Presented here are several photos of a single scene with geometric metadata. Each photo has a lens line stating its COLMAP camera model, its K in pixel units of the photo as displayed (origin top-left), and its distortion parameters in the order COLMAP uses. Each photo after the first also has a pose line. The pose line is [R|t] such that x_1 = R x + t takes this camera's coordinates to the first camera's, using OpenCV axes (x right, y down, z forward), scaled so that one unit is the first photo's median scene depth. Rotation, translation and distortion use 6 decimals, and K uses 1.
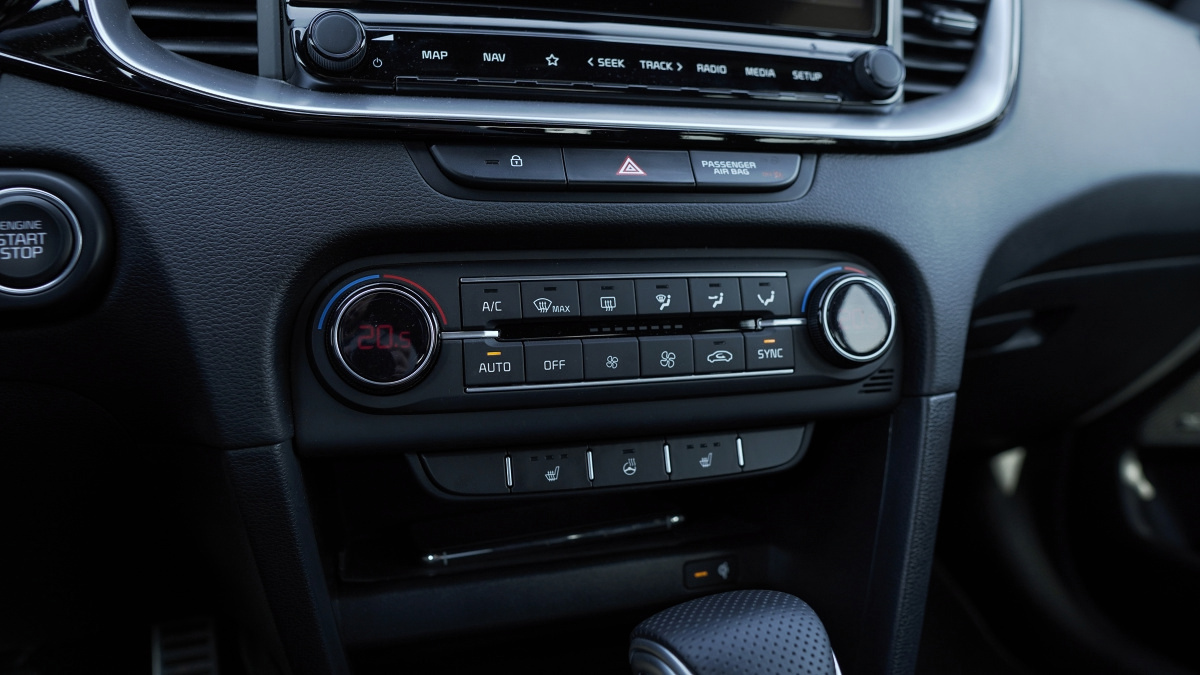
lens RADIAL K [[816.7, 0, 600.0], [0, 816.7, 337.5], [0, 0, 1]] dist [-0.081688, -0.000217]
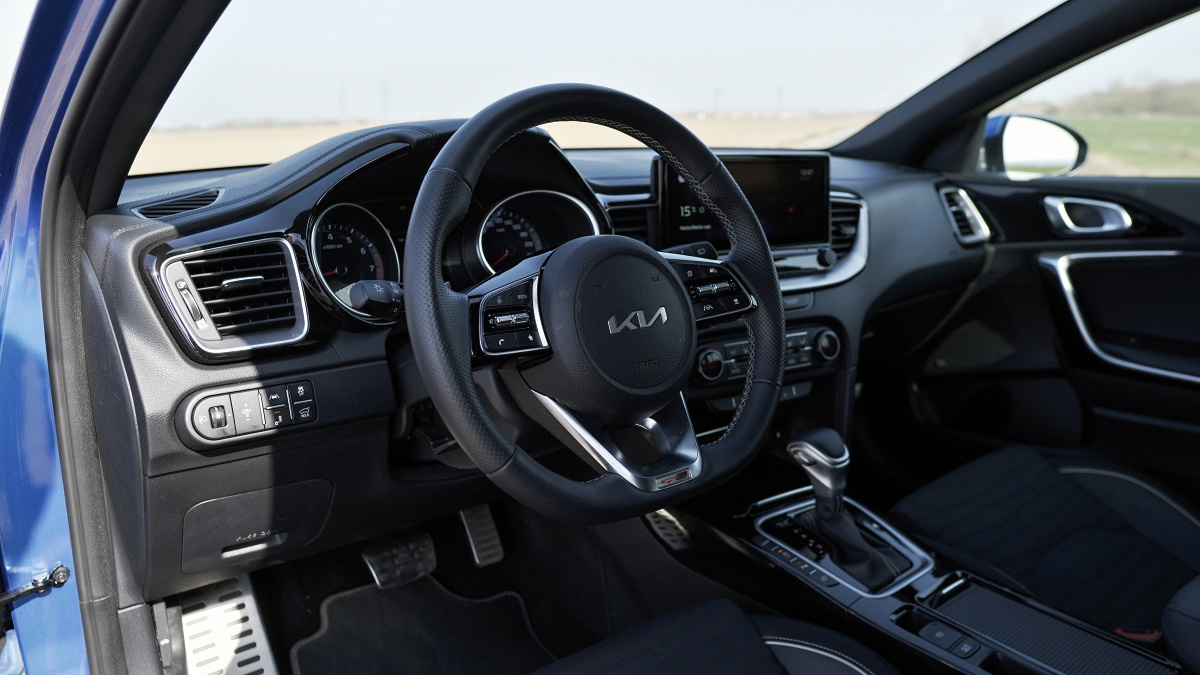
lens RADIAL K [[854.8, 0, 600.0], [0, 854.8, 337.5], [0, 0, 1]] dist [-0.081014, 0.001024]
pose [[0.971253, -0.060516, 0.230227, -1.350100], [0.045815, 0.996586, 0.068679, -0.334901], [-0.233597, -0.056157, 0.970710, -2.063234]]
